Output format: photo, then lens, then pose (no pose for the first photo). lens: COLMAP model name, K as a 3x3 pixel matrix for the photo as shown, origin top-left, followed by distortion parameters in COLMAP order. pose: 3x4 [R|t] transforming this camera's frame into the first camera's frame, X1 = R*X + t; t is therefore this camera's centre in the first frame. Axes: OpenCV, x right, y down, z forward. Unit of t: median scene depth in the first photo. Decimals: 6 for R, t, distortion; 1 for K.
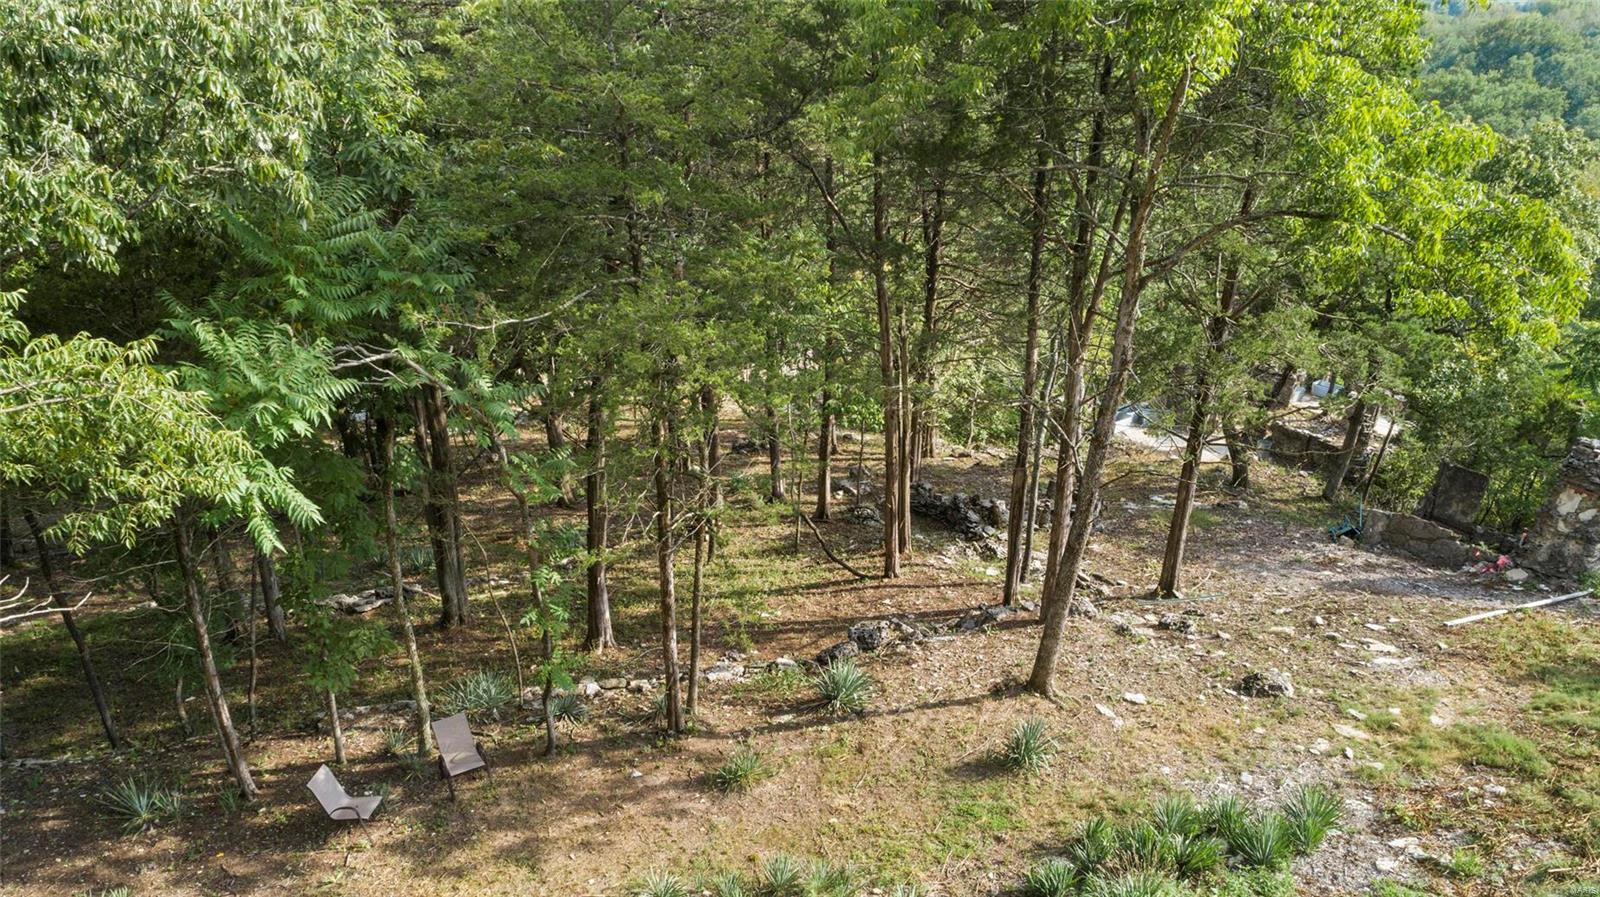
lens RADIAL K [[1138.6, 0, 800.0], [0, 1138.6, 448.5], [0, 0, 1]] dist [-0.008969, 0.001029]
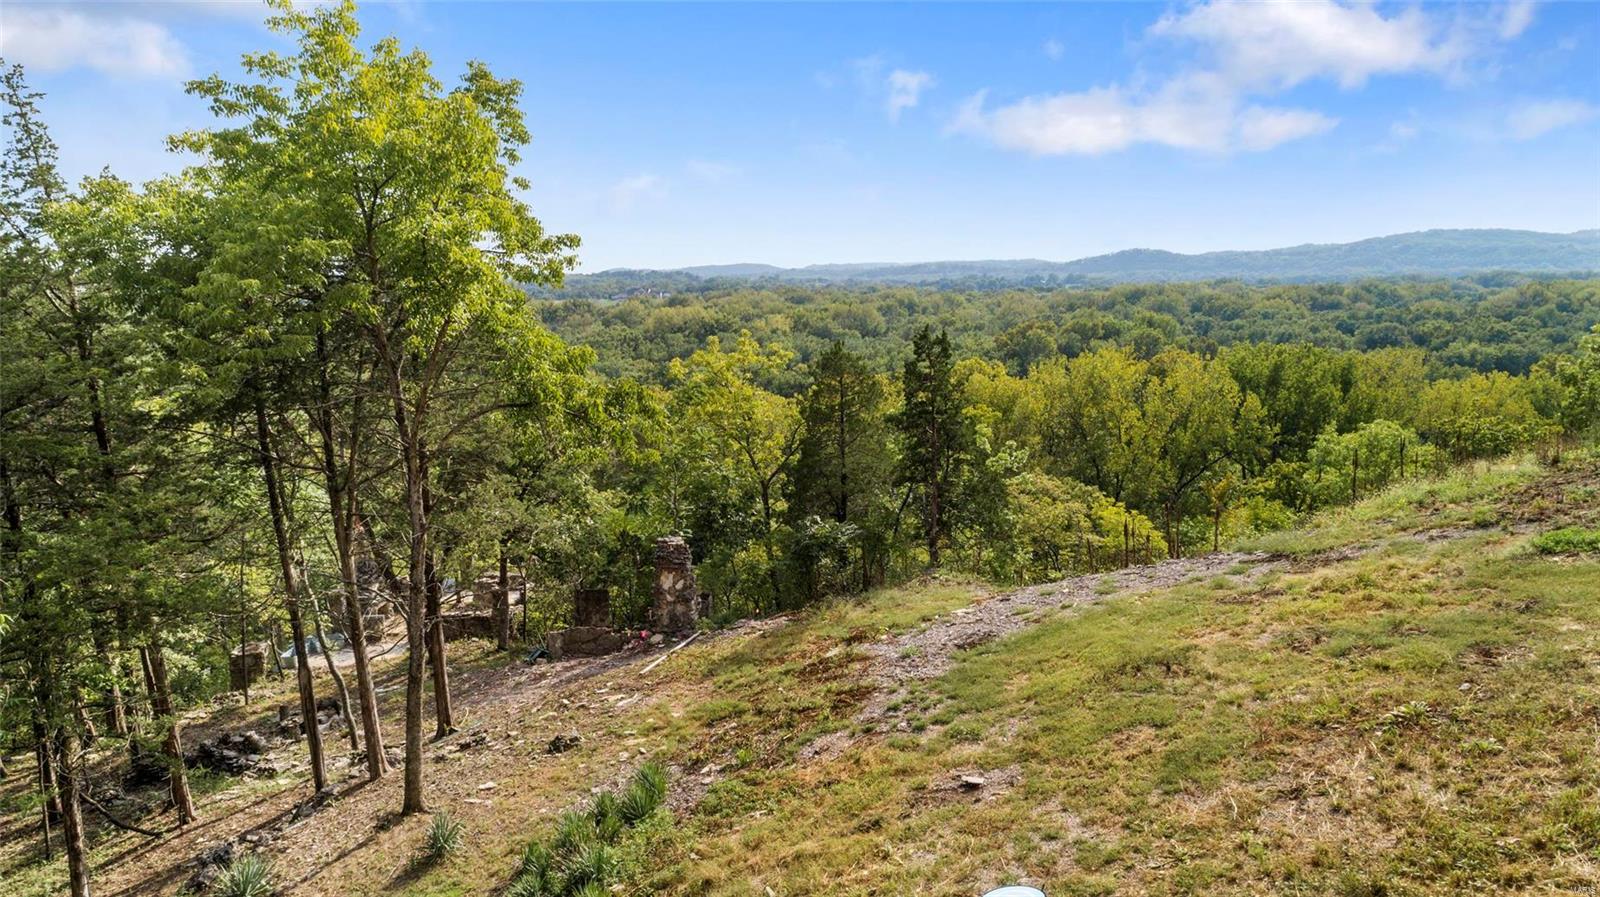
lens RADIAL K [[1138.6, 0, 800.0], [0, 1138.6, 448.5], [0, 0, 1]] dist [-0.008969, 0.001029]
pose [[0.640561, -0.155066, 0.752088, -0.300225], [0.339789, 0.935537, -0.096512, 0.093045], [-0.688640, 0.317373, 0.651958, -0.128389]]
